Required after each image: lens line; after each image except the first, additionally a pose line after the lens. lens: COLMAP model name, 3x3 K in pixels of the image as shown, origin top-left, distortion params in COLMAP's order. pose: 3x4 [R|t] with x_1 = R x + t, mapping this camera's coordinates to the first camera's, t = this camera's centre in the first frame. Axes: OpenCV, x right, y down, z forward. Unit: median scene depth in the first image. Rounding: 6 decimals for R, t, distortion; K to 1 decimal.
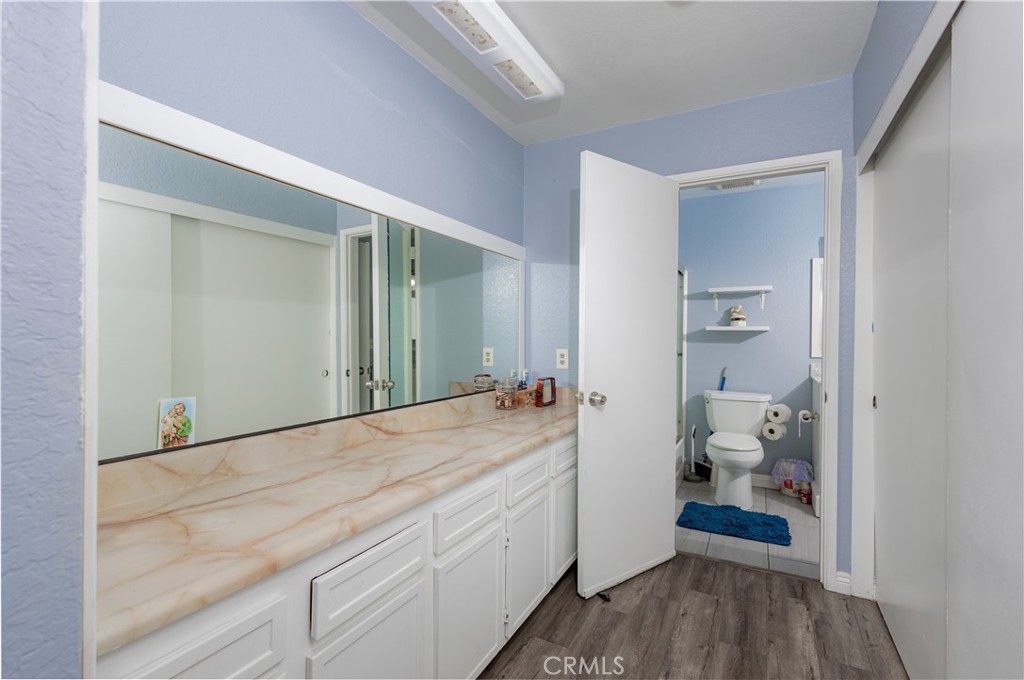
lens RADIAL K [[468.8, 0, 512.3], [0, 468.8, 339.1], [0, 0, 1]] dist [0.015010, -0.002976]
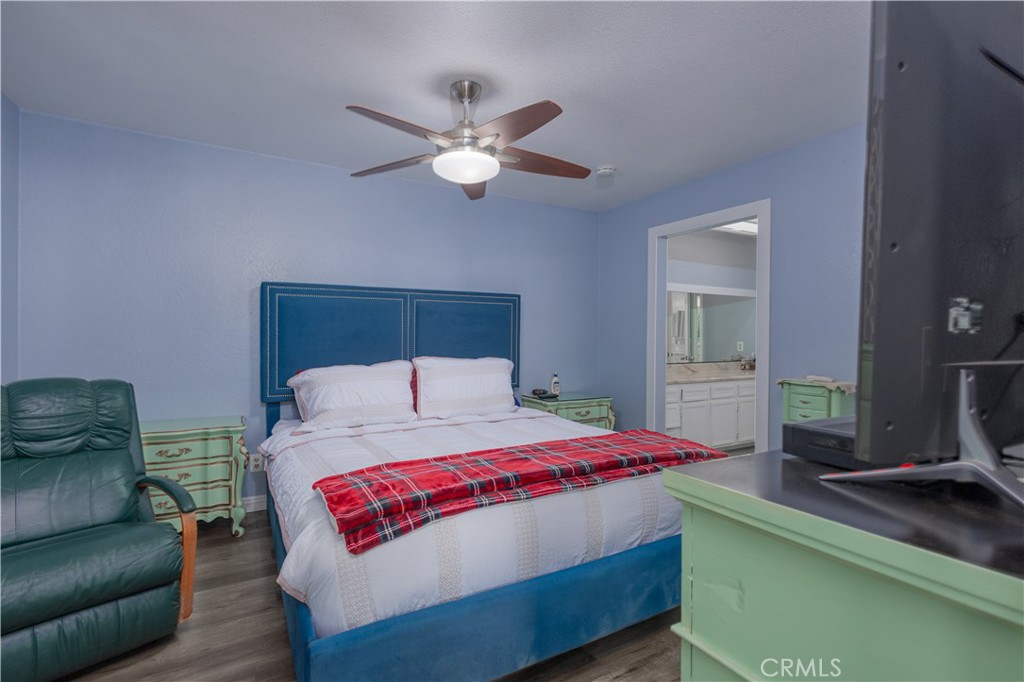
lens RADIAL K [[468.8, 0, 507.6], [0, 468.8, 344.7], [0, 0, 1]] dist [0.015010, -0.002976]
pose [[0.841260, 0.011775, -0.540502, 0.231755], [-0.002936, 0.999848, 0.017213, -0.000692], [0.540622, -0.012894, 0.841167, -1.416315]]
